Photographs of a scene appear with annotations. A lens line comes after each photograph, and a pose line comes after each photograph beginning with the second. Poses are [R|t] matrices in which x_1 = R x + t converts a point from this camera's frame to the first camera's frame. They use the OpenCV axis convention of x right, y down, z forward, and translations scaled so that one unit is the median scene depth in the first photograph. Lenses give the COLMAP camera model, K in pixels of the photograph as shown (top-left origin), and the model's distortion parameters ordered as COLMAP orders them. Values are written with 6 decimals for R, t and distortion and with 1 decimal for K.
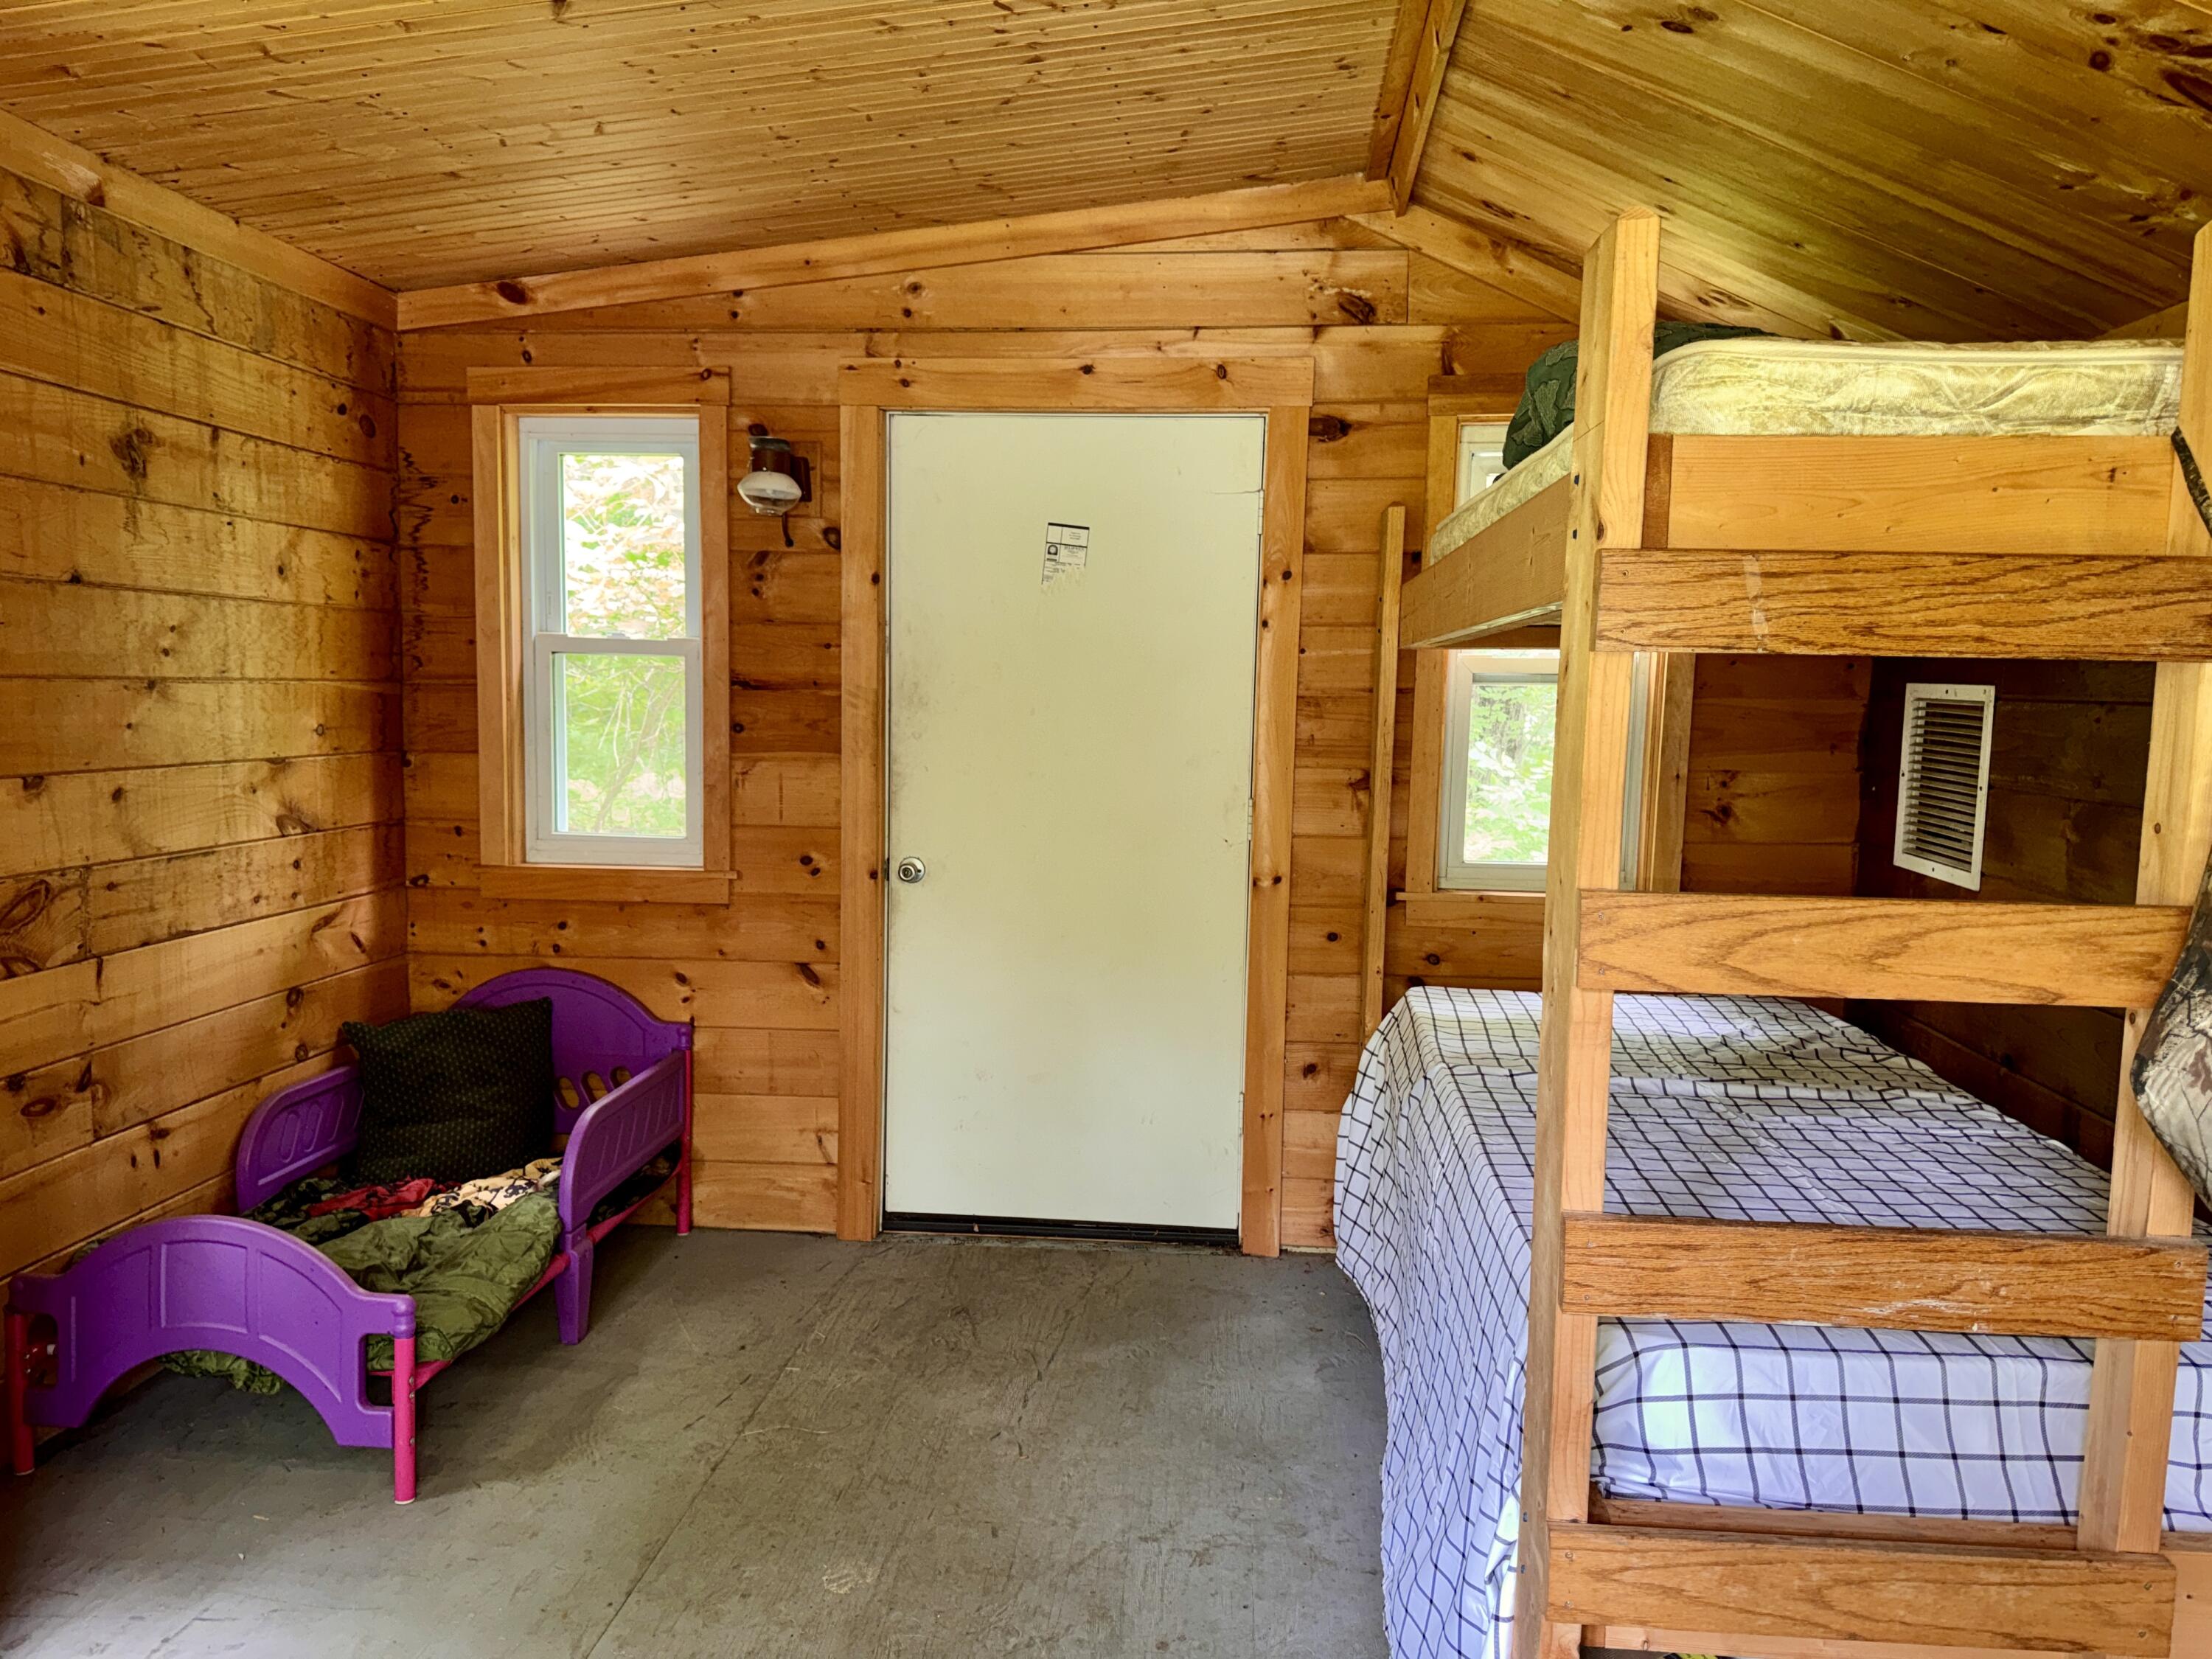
lens RADIAL K [[1556.2, 0, 1104.4], [0, 1556.2, 841.8], [0, 0, 1]] dist [0.092538, -0.152566]
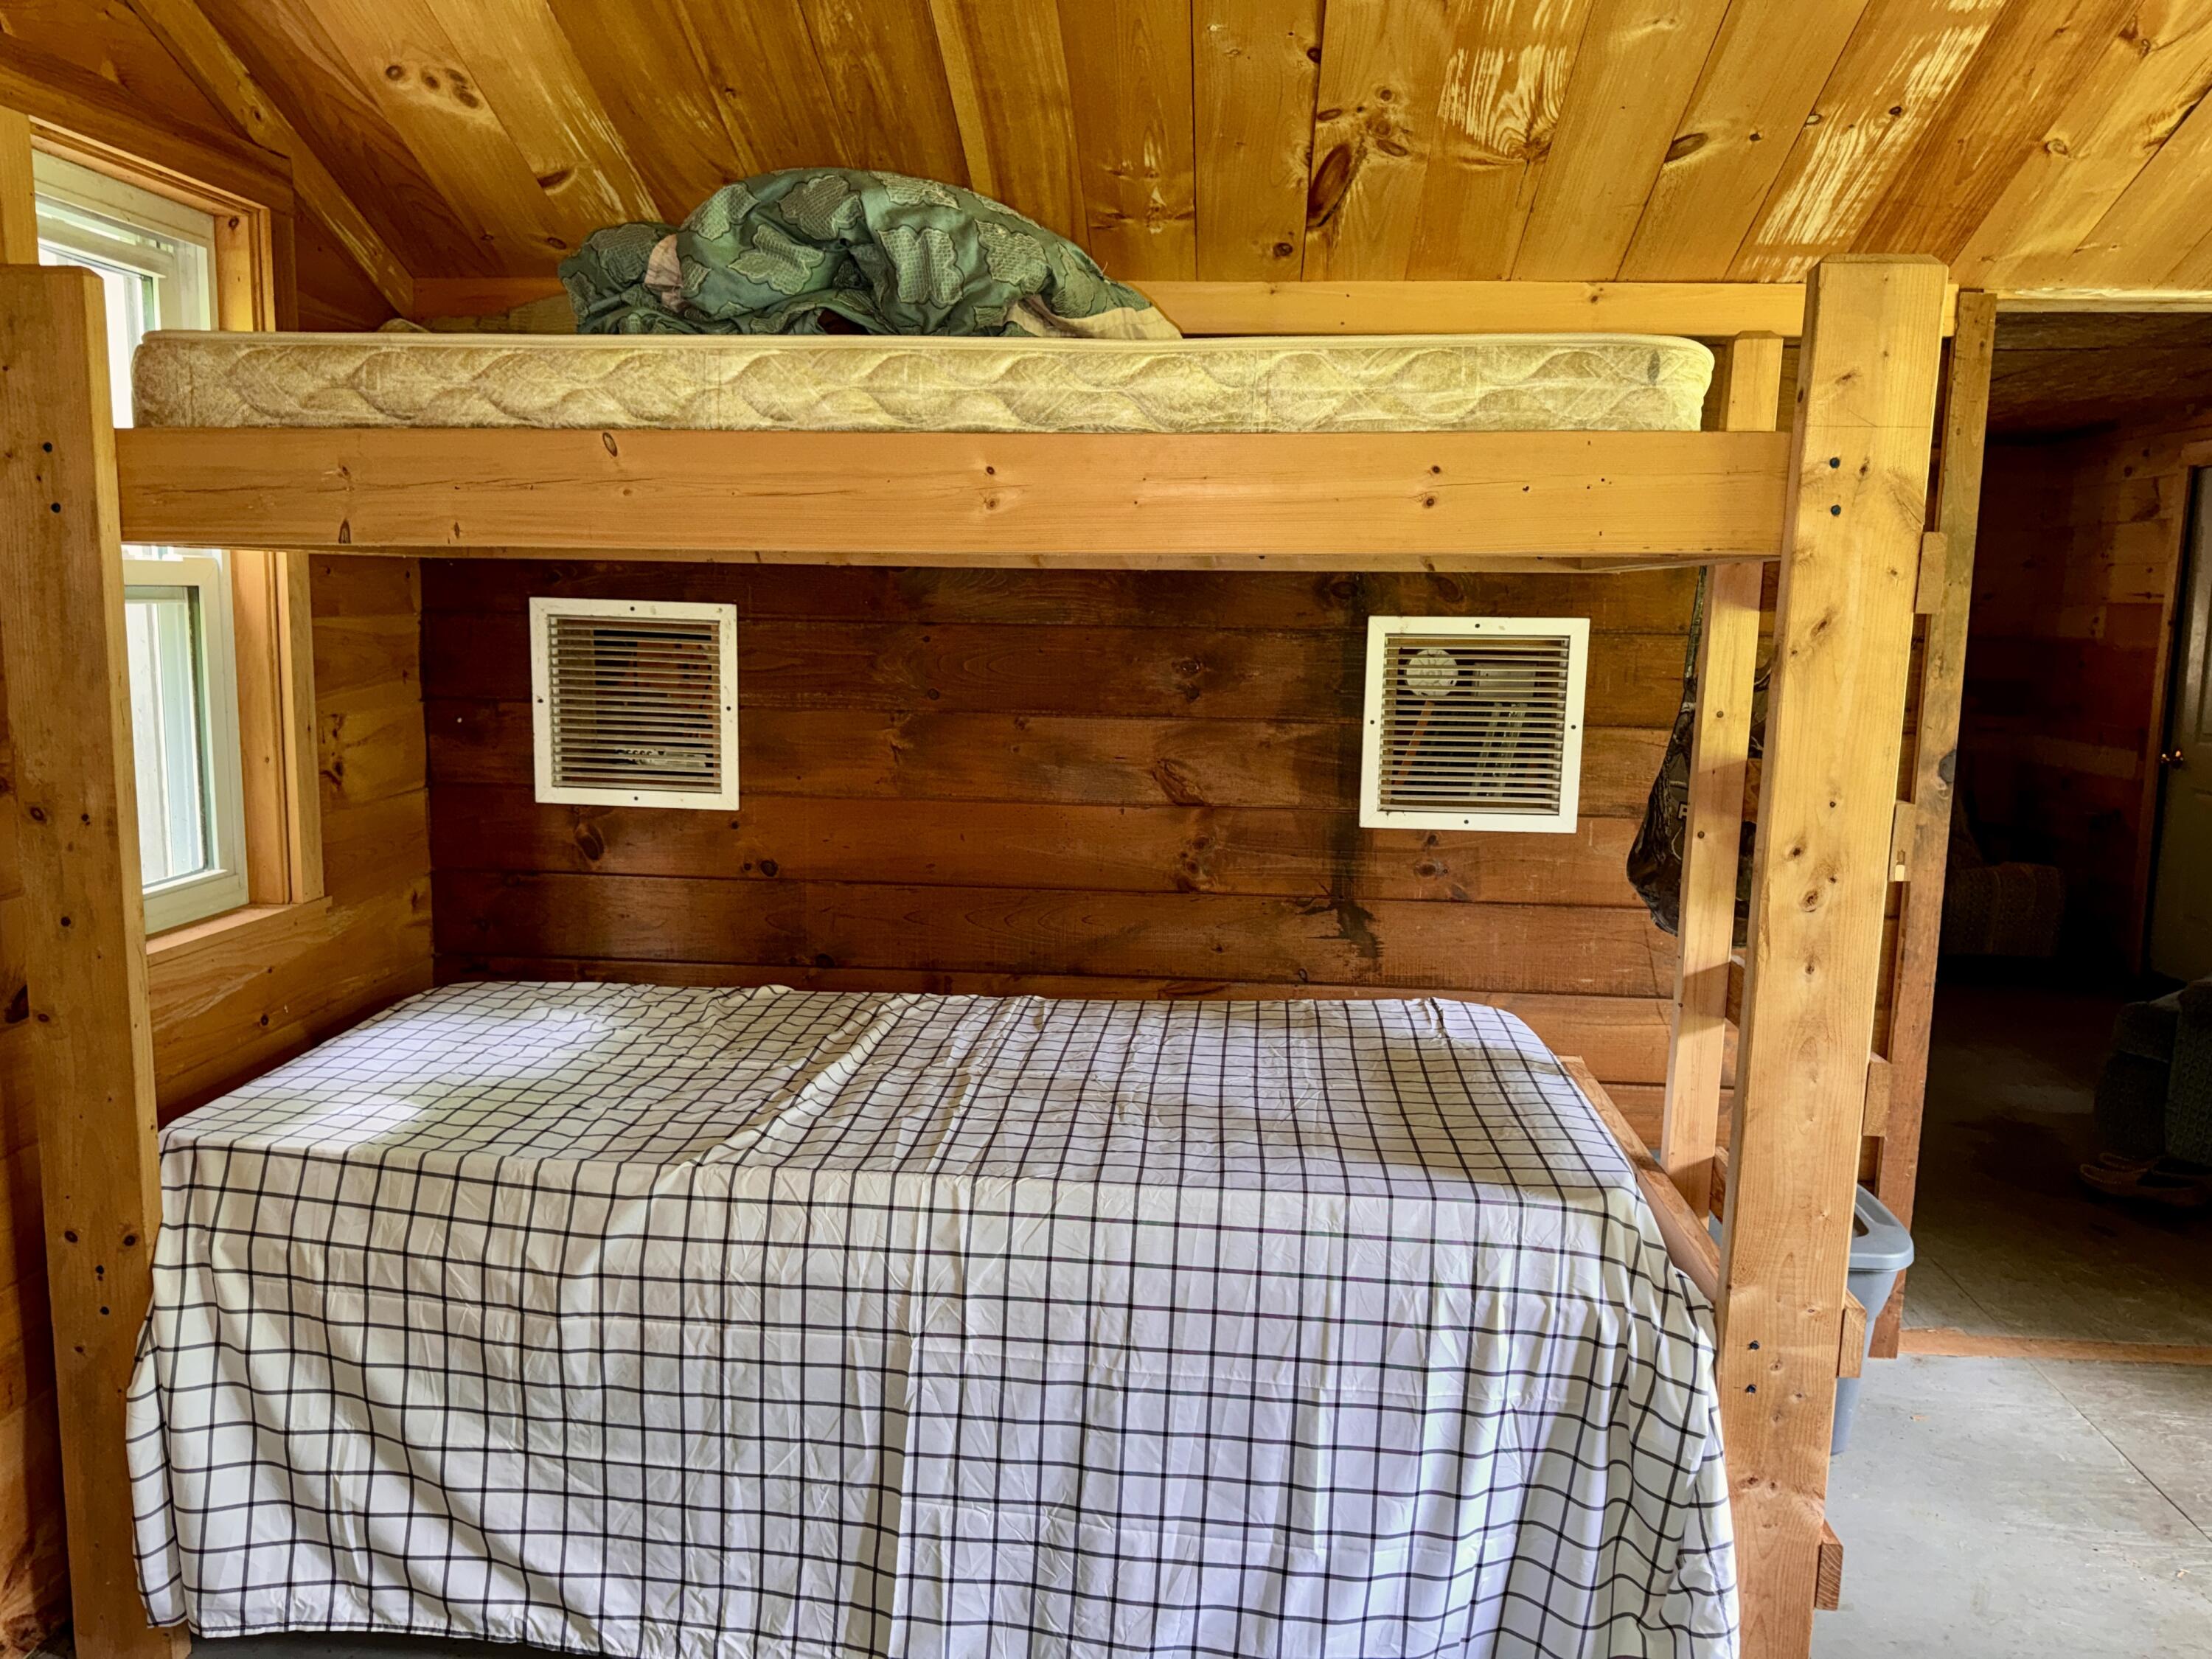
lens RADIAL K [[1556.2, 0, 1104.4], [0, 1556.2, 841.8], [0, 0, 1]] dist [0.092538, -0.152566]
pose [[-0.010494, -0.171485, 0.985131, -0.404484], [0.088797, 0.981133, 0.171735, -0.091115], [-0.995994, 0.089279, 0.004932, 0.693566]]
